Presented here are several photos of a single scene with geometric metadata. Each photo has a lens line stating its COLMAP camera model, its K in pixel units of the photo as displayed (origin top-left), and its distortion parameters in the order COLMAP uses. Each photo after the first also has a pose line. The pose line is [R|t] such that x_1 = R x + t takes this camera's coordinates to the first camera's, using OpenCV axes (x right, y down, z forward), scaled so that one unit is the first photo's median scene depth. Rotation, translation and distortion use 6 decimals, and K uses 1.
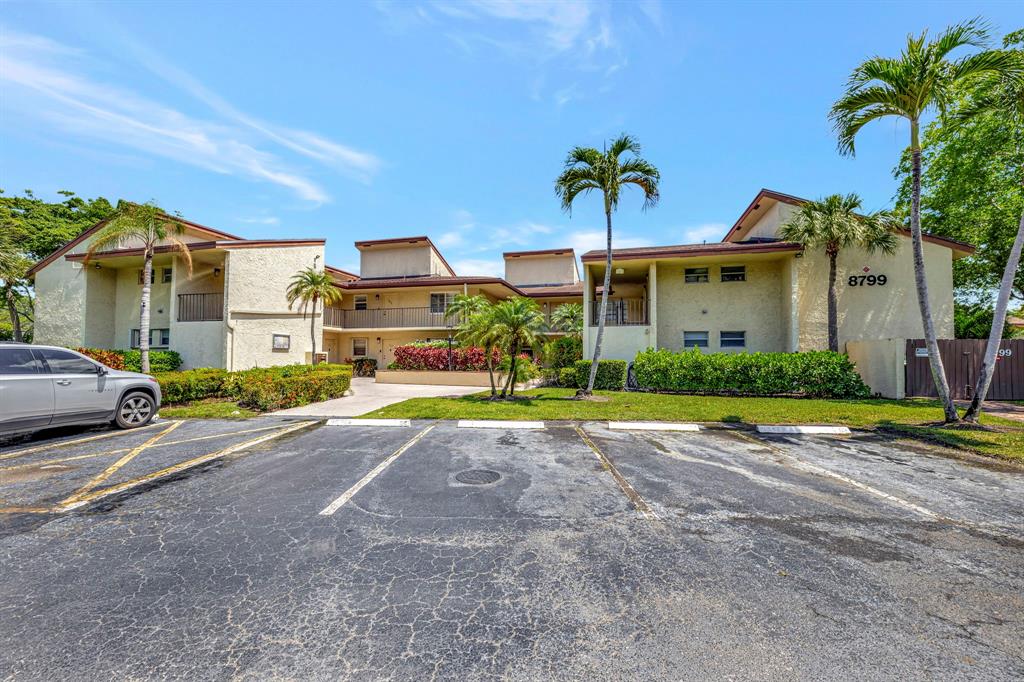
lens RADIAL K [[411.0, 0, 504.7], [0, 411.0, 348.1], [0, 0, 1]] dist [0.001447, 0.000225]
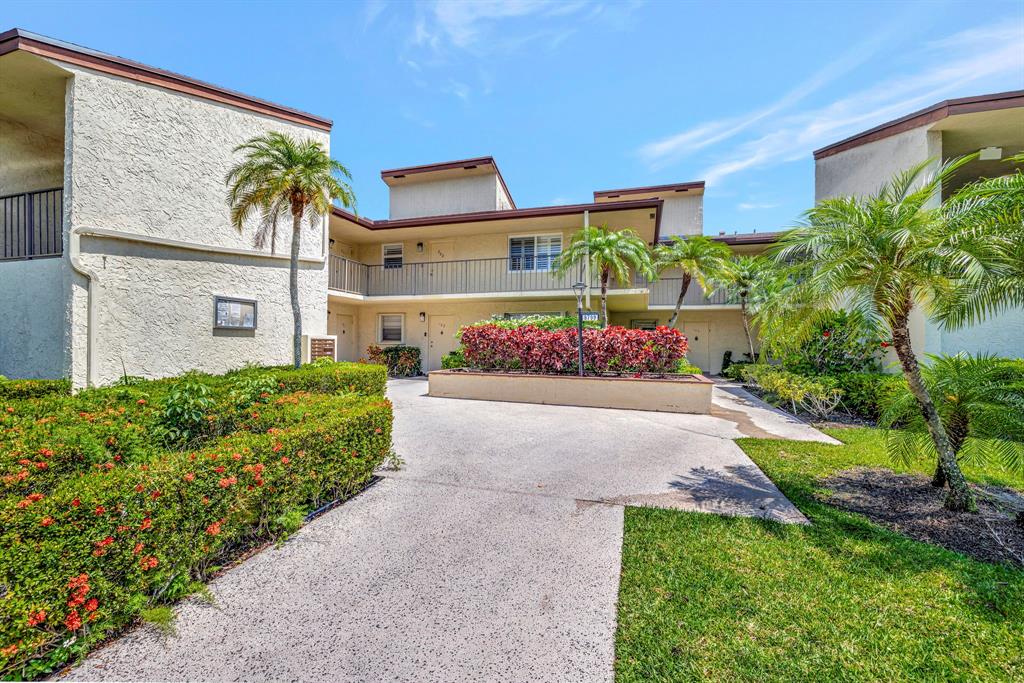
lens RADIAL K [[416.8, 0, 511.2], [0, 416.8, 345.2], [0, 0, 1]] dist [-0.002496, -0.000312]
pose [[0.999337, 0.004947, -0.036070, -0.178149], [-0.003774, 0.999464, 0.032505, 0.003322], [0.036211, -0.032347, 0.998820, 0.449849]]
